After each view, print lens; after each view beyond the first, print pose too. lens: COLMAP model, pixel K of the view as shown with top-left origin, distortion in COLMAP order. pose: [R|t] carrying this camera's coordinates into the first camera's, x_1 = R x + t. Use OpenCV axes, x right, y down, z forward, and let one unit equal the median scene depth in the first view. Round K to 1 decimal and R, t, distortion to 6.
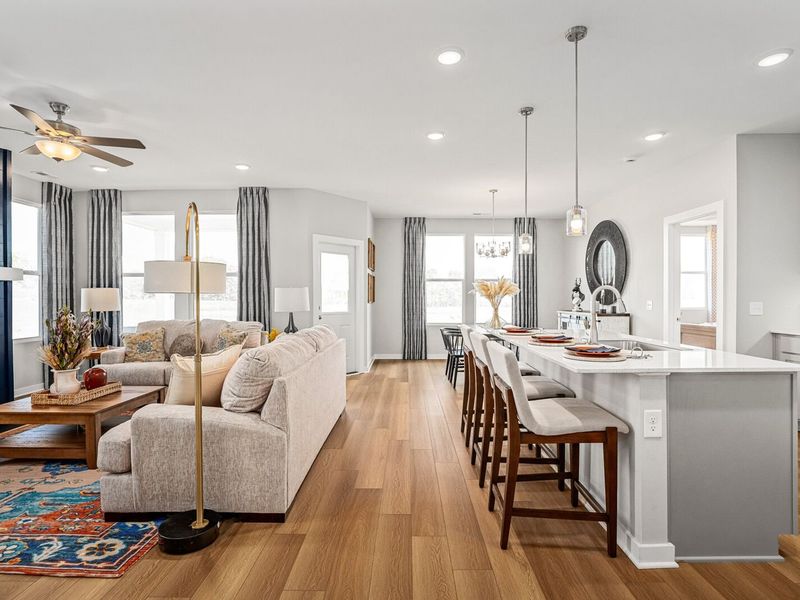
lens RADIAL K [[425.3, 0, 400.0], [0, 425.3, 300.0], [0, 0, 1]] dist [-0.045494, 0.014730]
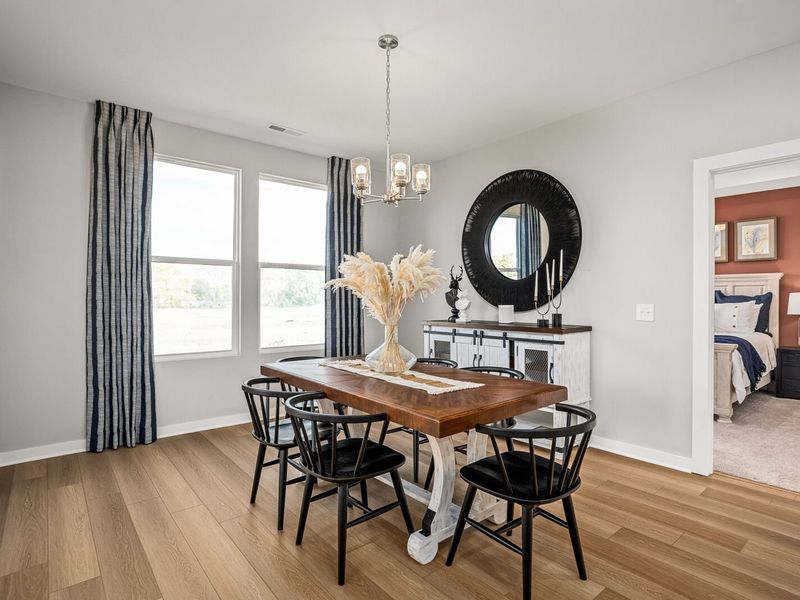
lens RADIAL K [[425.3, 0, 400.0], [0, 425.3, 300.0], [0, 0, 1]] dist [-0.045494, 0.014730]
pose [[0.771686, -0.004387, 0.635989, -0.021077], [0.004198, 0.999990, 0.001805, -0.004685], [-0.635990, 0.001277, 0.771696, 0.648788]]
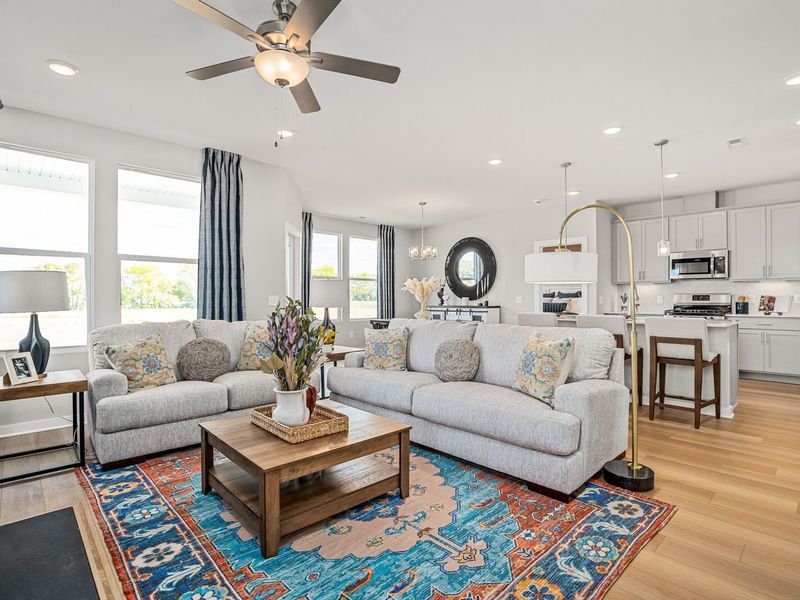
lens RADIAL K [[425.3, 0, 400.0], [0, 425.3, 300.0], [0, 0, 1]] dist [-0.045494, 0.014730]
pose [[0.719431, -0.004613, 0.694549, -0.608847], [0.006922, 0.999976, -0.000528, 0.010896], [-0.694530, 0.005188, 0.719445, 0.191310]]
